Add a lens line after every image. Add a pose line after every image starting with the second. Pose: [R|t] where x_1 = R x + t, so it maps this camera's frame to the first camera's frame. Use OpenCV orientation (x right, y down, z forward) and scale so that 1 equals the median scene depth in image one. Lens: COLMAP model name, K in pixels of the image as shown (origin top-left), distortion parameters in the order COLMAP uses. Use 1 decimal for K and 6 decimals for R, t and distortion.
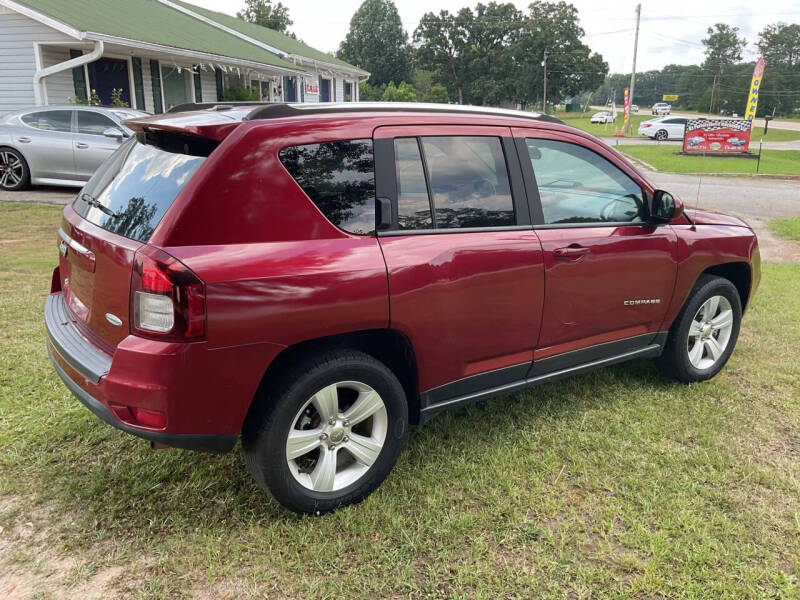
lens RADIAL K [[667.2, 0, 404.8], [0, 667.2, 300.7], [0, 0, 1]] dist [0.065629, -0.120114]
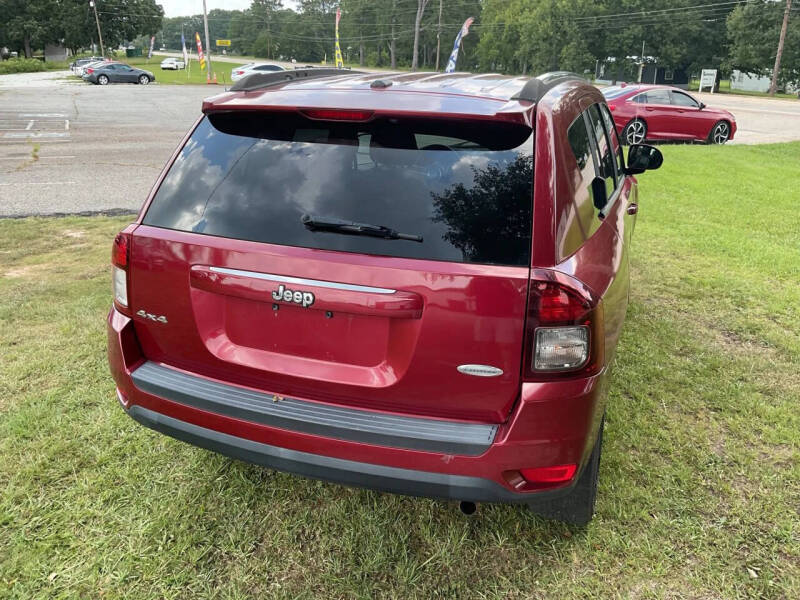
lens RADIAL K [[667.2, 0, 401.5], [0, 667.2, 296.6], [0, 0, 1]] dist [0.065629, -0.120114]
pose [[0.818216, -0.194978, 0.540839, -0.139604], [0.157509, 0.980765, 0.115286, -0.024350], [-0.552914, -0.009142, 0.833188, 0.062666]]
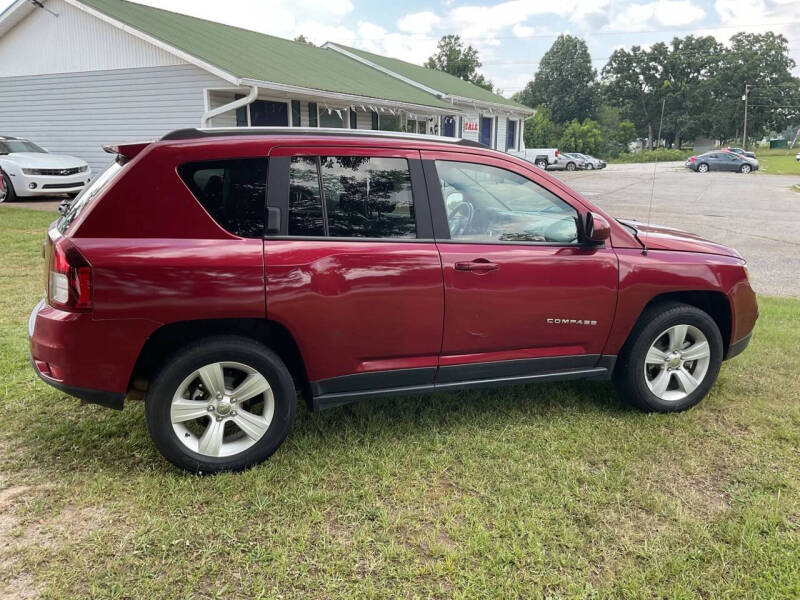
lens RADIAL K [[667.2, 0, 404.0], [0, 667.2, 303.2], [0, 0, 1]] dist [0.065629, -0.120114]
pose [[0.963409, 0.055881, -0.262147, 0.087410], [-0.069007, 0.996768, -0.041128, 0.007798], [0.259001, 0.057713, 0.964151, -0.009690]]
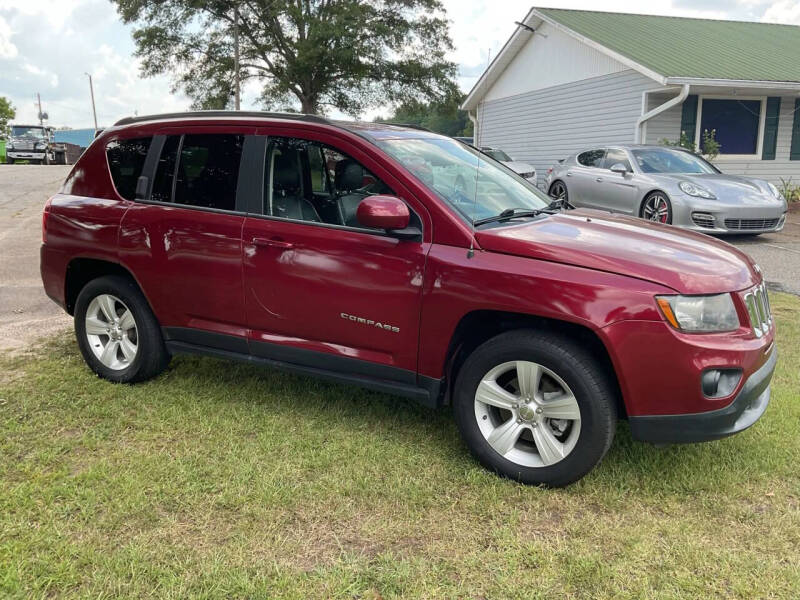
lens RADIAL K [[667.2, 0, 398.0], [0, 667.2, 301.1], [0, 0, 1]] dist [0.065629, -0.120114]
pose [[0.437234, 0.171951, -0.882757, 0.264517], [-0.237401, 0.968804, 0.071126, -0.022177], [0.867449, 0.178468, 0.464415, 0.147329]]
